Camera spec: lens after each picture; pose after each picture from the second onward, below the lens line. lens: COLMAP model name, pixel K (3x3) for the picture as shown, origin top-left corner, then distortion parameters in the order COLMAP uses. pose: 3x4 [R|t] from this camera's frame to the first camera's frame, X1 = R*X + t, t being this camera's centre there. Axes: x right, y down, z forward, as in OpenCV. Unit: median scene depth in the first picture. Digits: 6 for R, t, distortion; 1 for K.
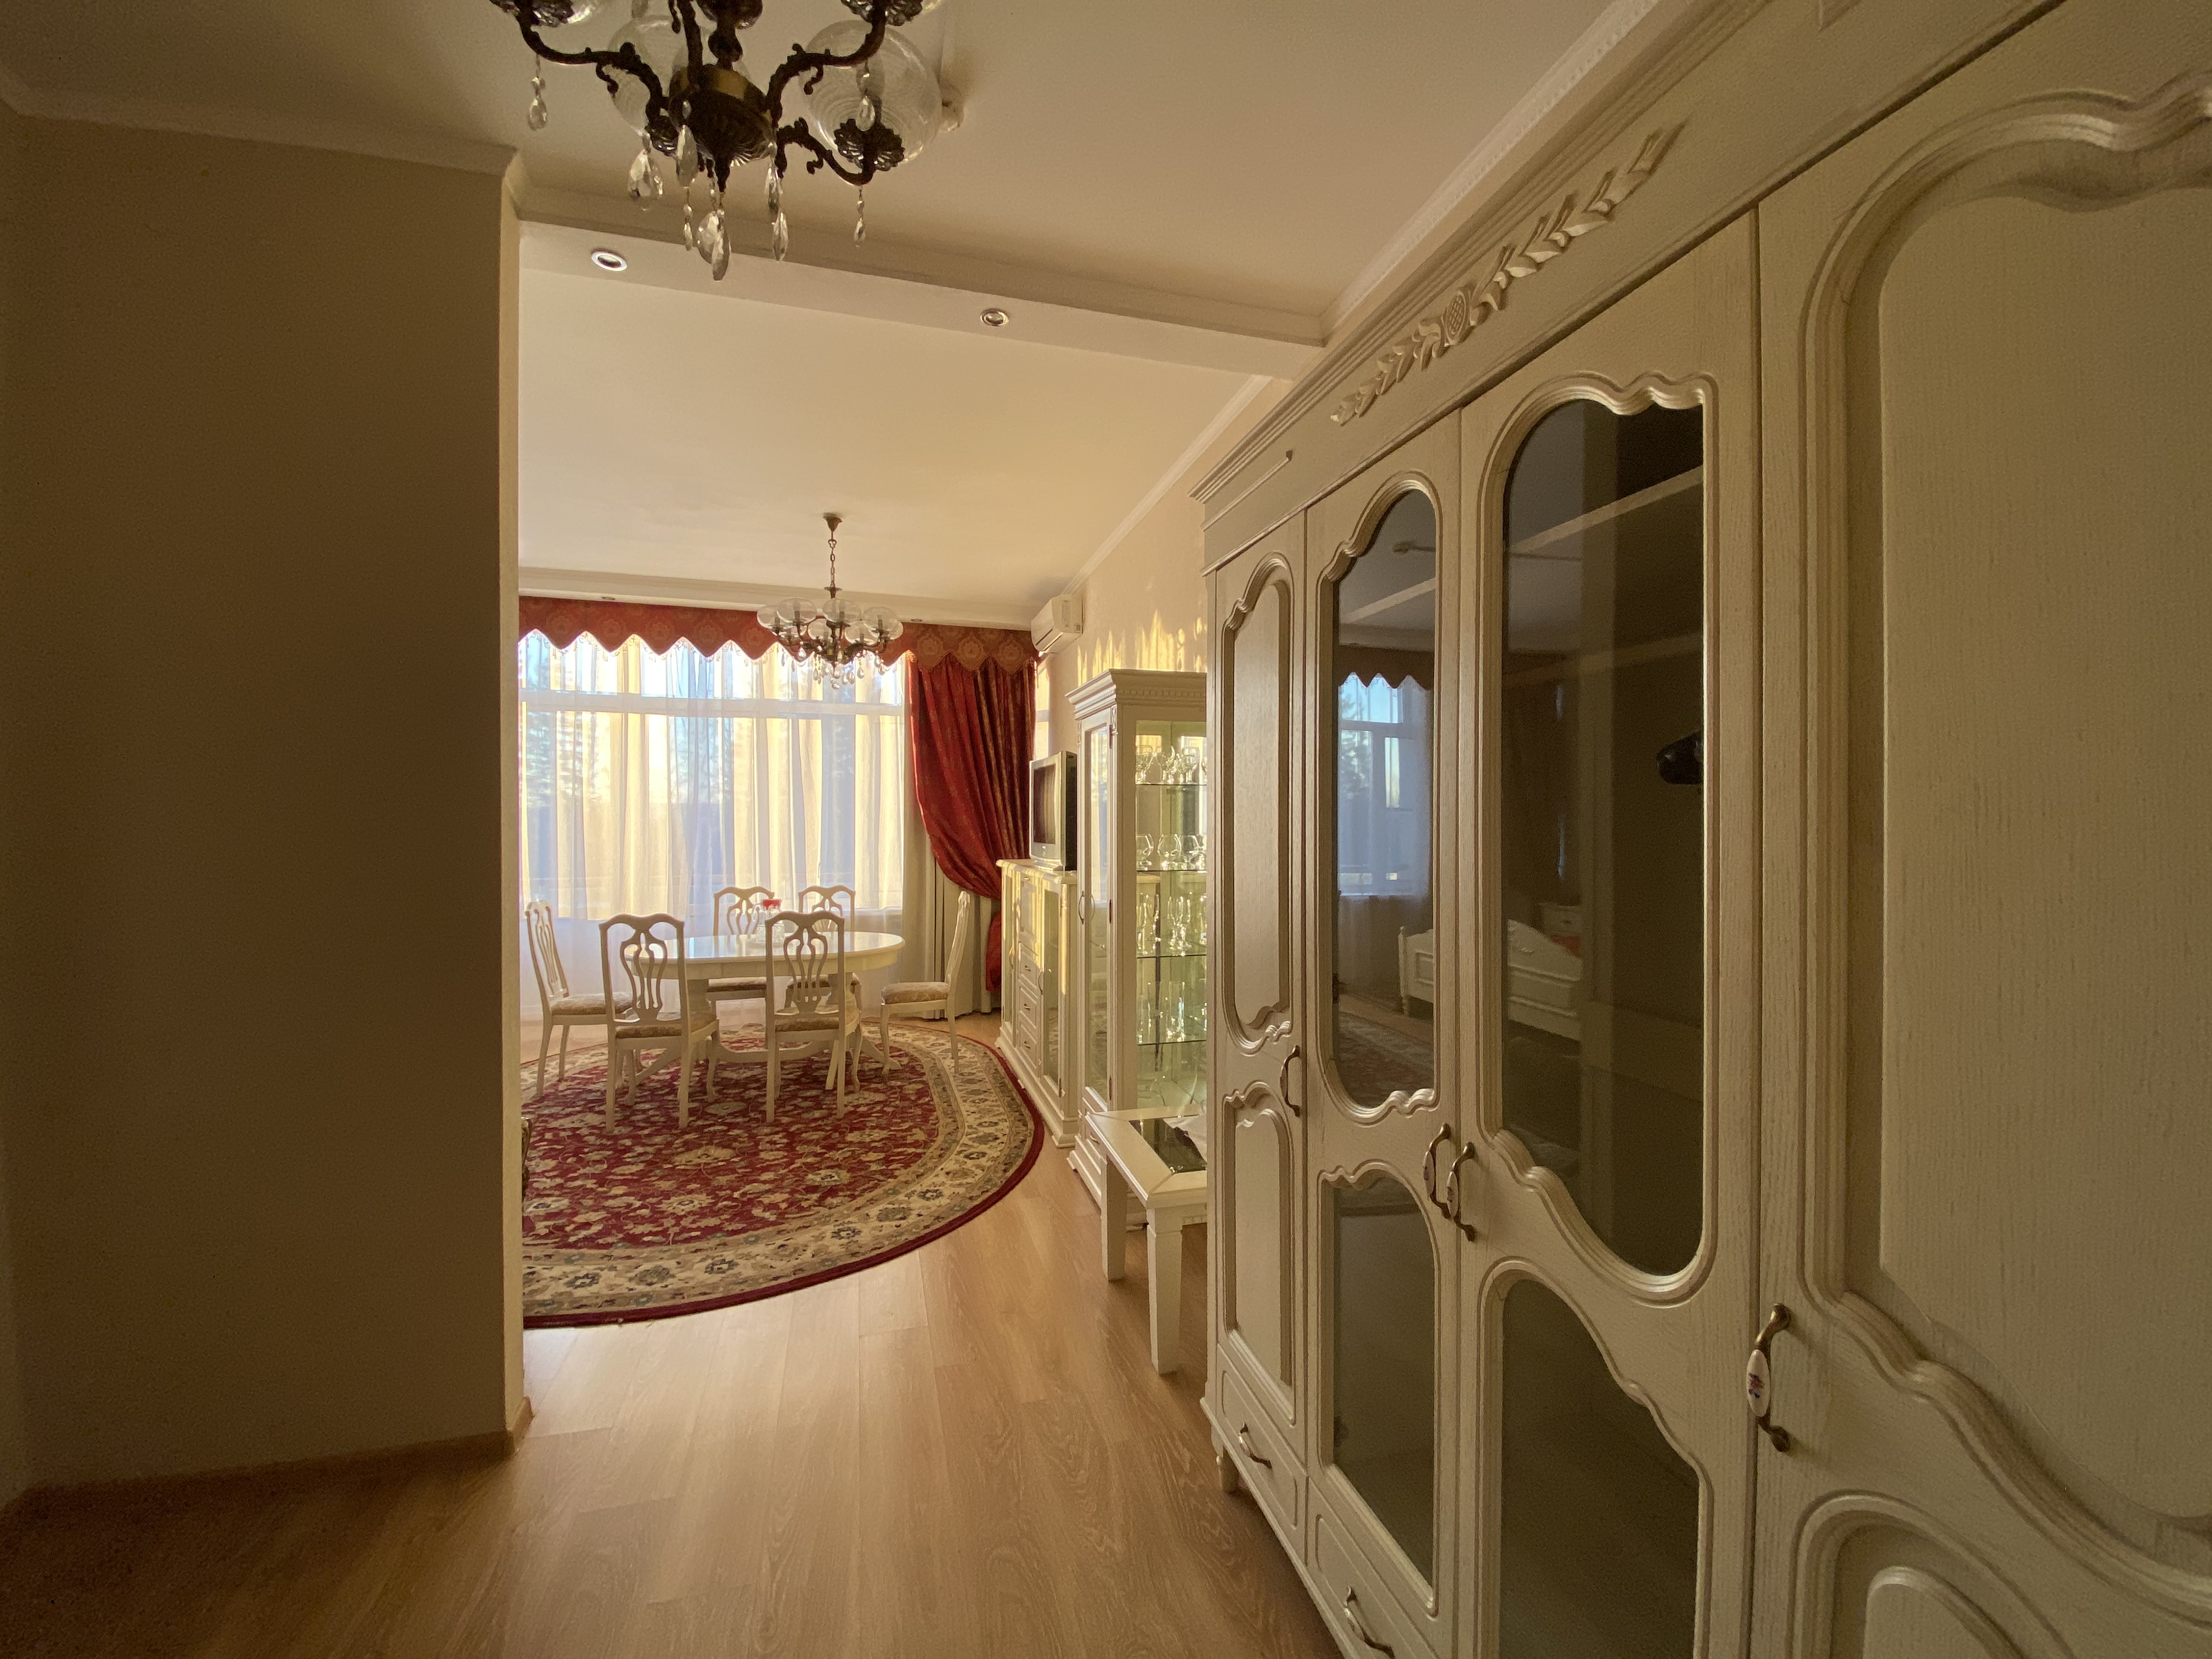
lens RADIAL K [[894.5, 0, 1113.8], [0, 894.5, 825.1], [0, 0, 1]] dist [0.015502, -0.018847]
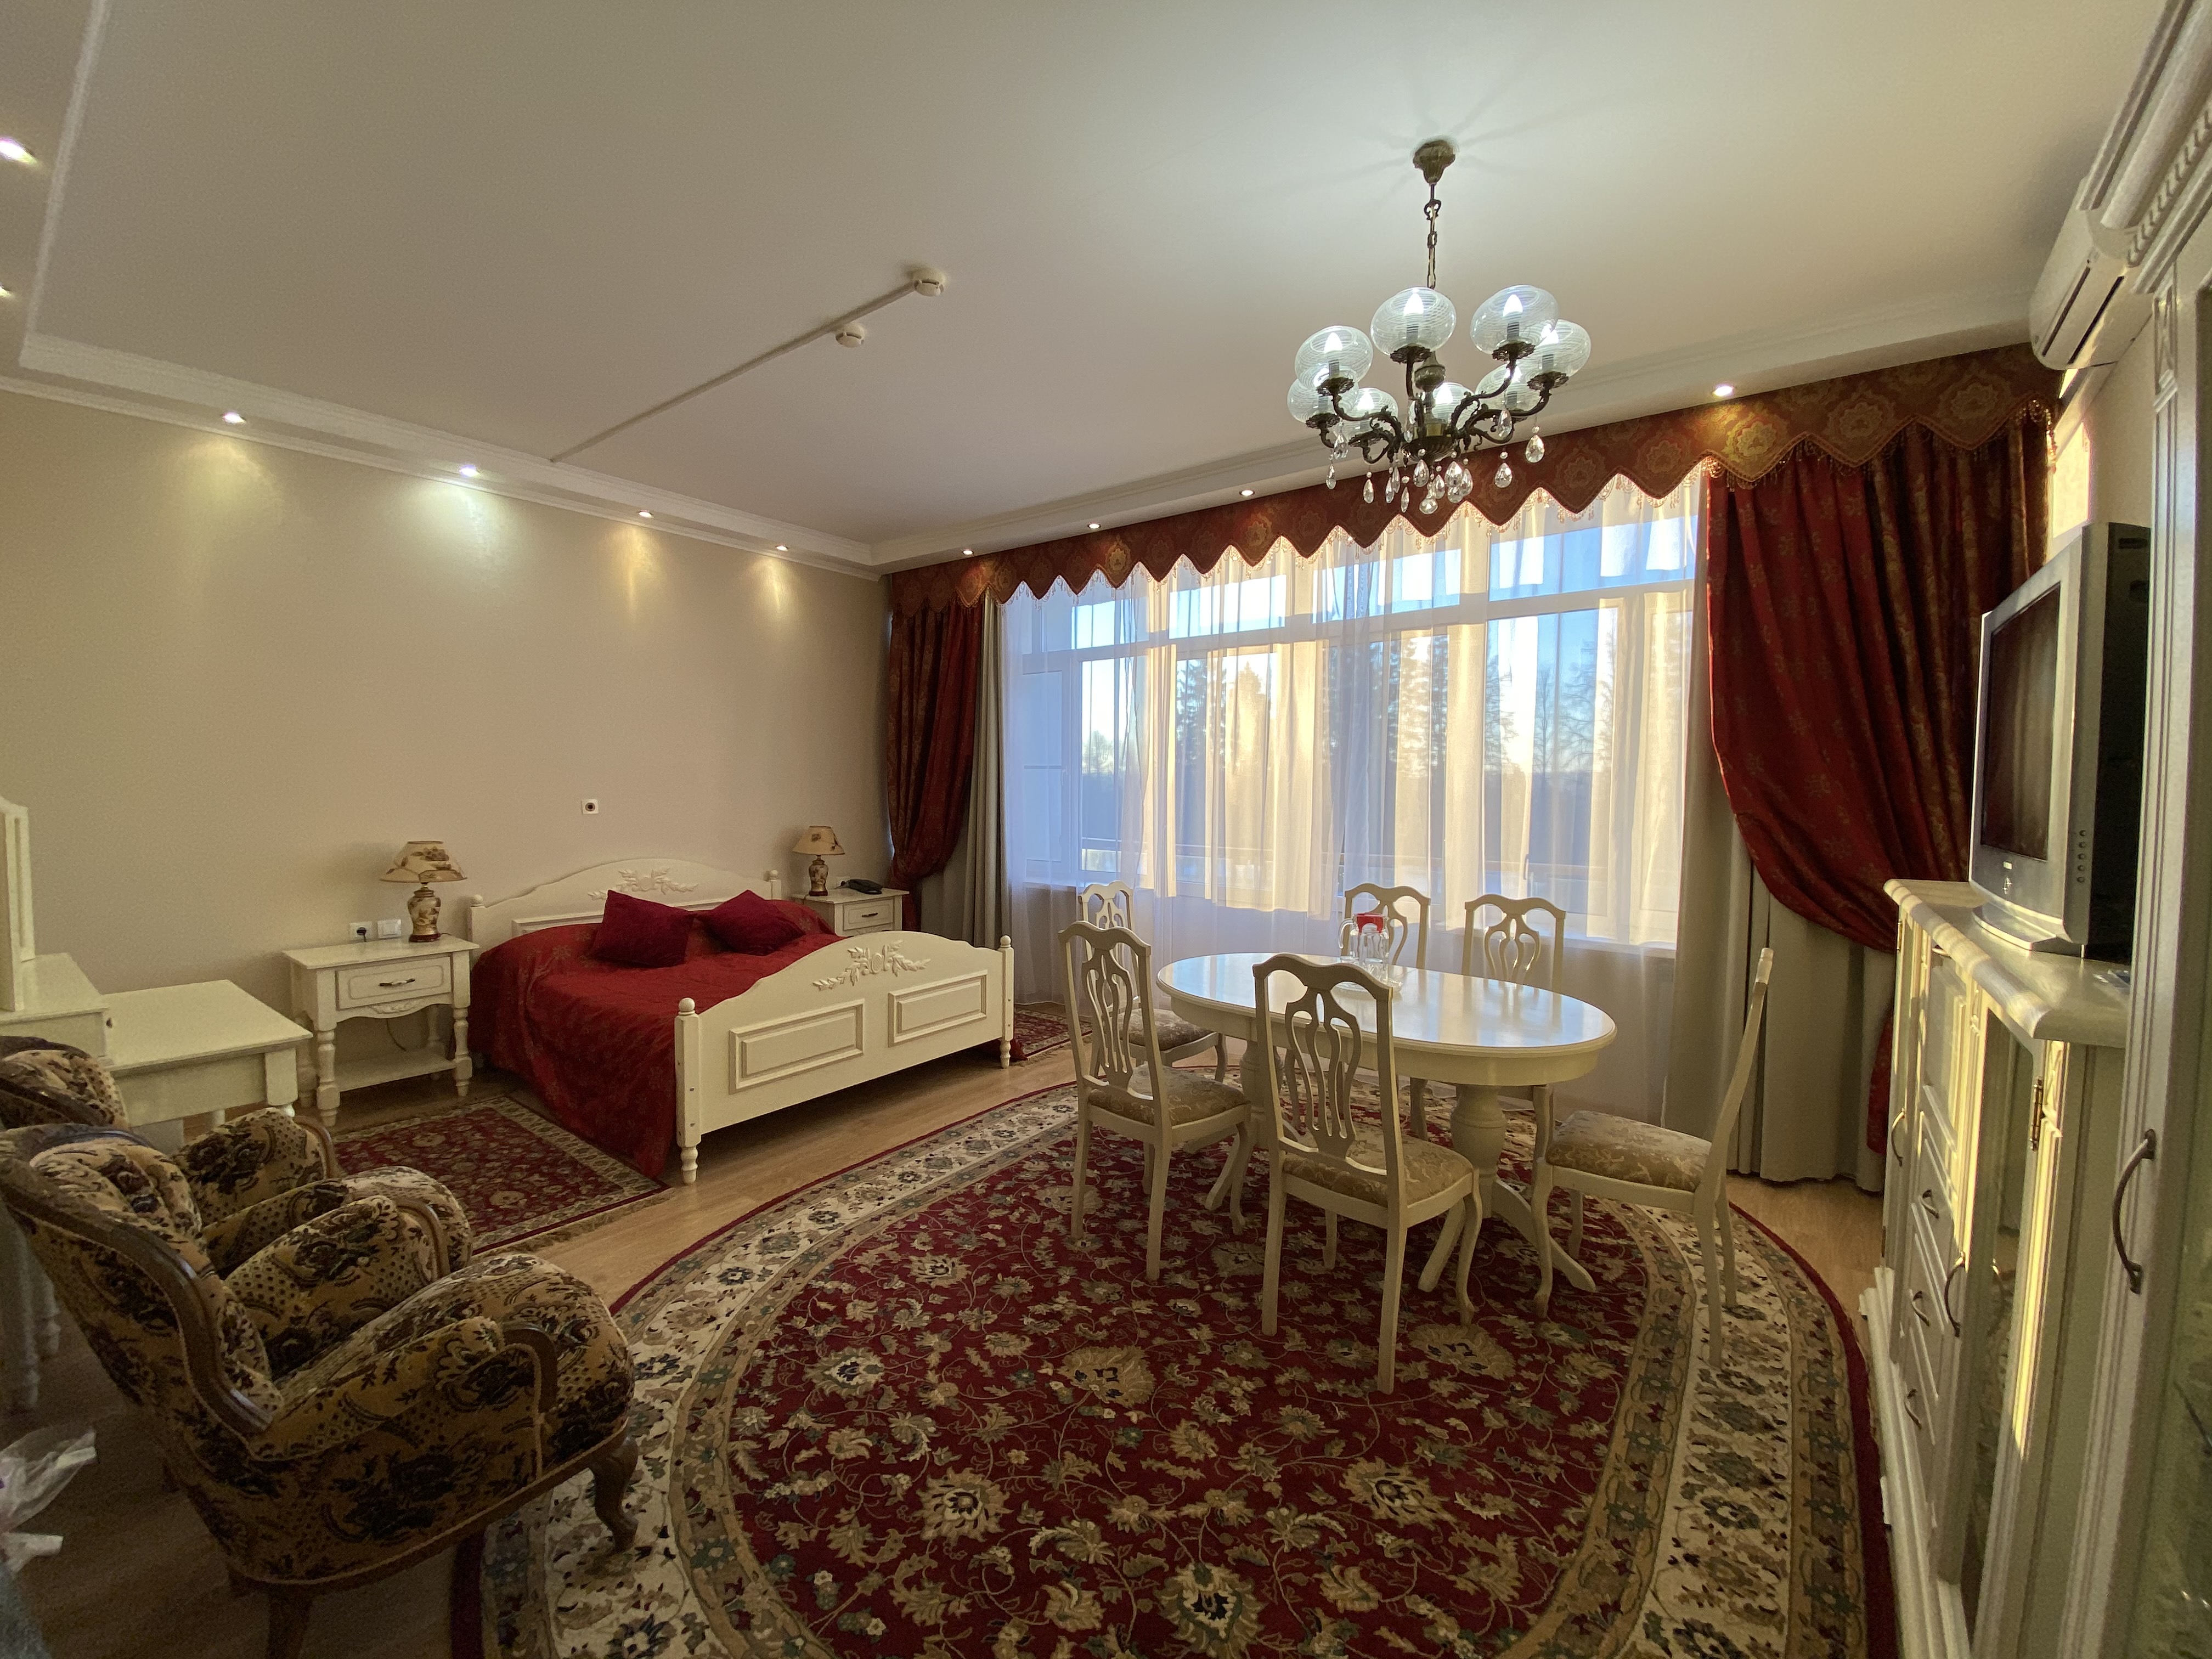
lens RADIAL K [[894.5, 0, 1113.8], [0, 894.5, 825.1], [0, 0, 1]] dist [0.015502, -0.018847]
pose [[0.599081, 0.040464, -0.799665, -0.017430], [-0.013378, 0.999089, 0.040533, 0.001952], [0.800577, -0.013585, 0.599076, 0.630383]]
